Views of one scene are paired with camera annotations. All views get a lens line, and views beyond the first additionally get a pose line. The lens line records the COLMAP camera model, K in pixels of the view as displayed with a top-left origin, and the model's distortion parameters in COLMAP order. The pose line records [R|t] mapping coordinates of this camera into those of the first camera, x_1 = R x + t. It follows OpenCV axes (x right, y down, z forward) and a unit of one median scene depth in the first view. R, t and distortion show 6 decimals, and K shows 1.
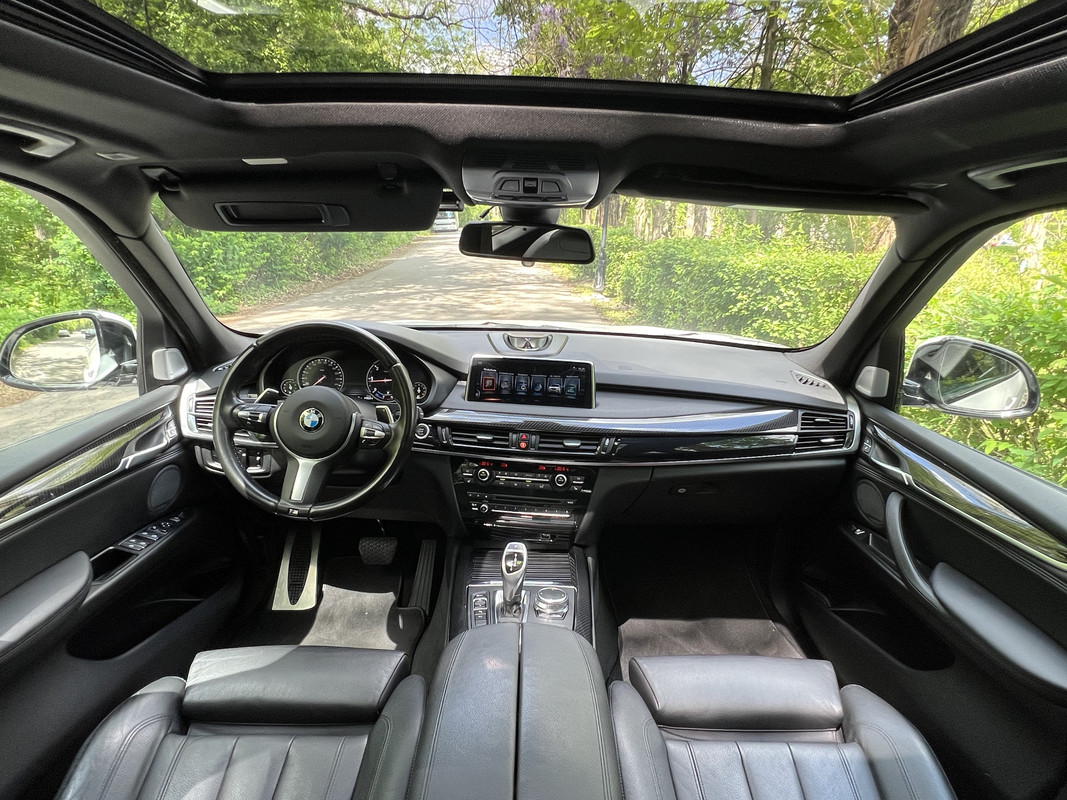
lens RADIAL K [[629.7, 0, 537.5], [0, 629.7, 389.4], [0, 0, 1]] dist [-0.026658, 0.002338]
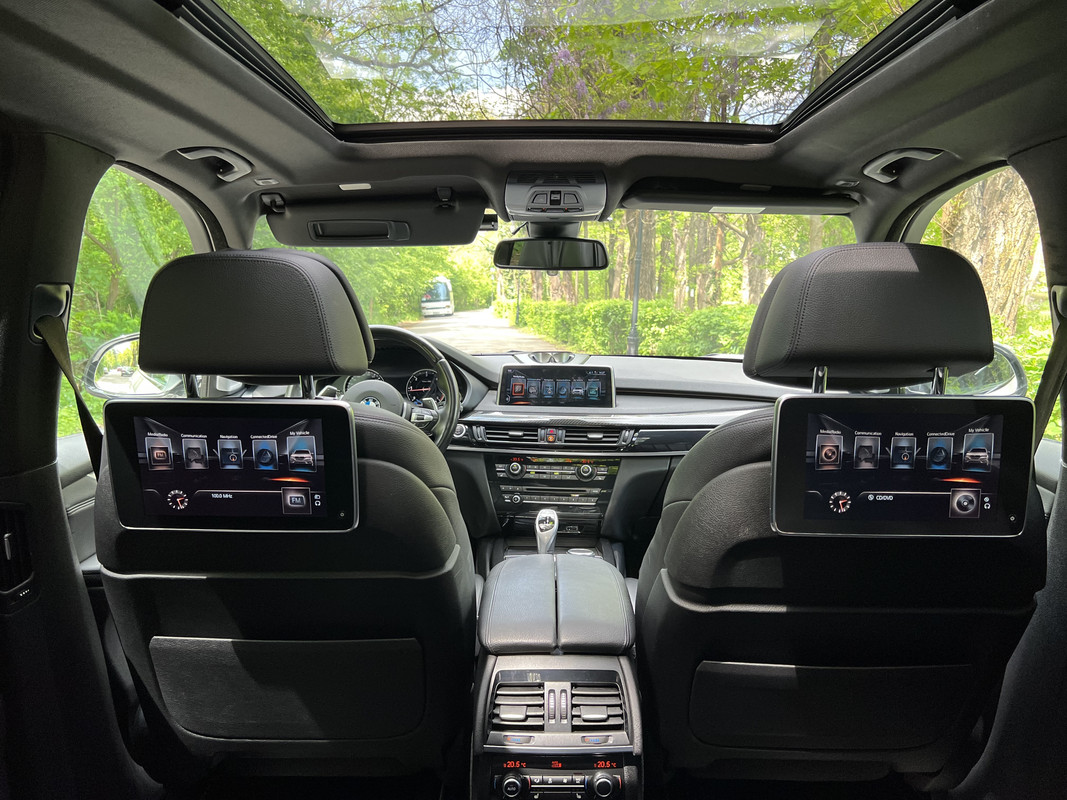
lens RADIAL K [[830.9, 0, 529.4], [0, 830.9, 410.3], [0, 0, 1]] dist [0.003845, -0.009100]
pose [[0.999264, -0.022282, -0.031216, -0.013742], [0.017808, 0.990422, -0.136917, 0.233586], [0.033968, 0.136260, 0.990091, -0.444166]]
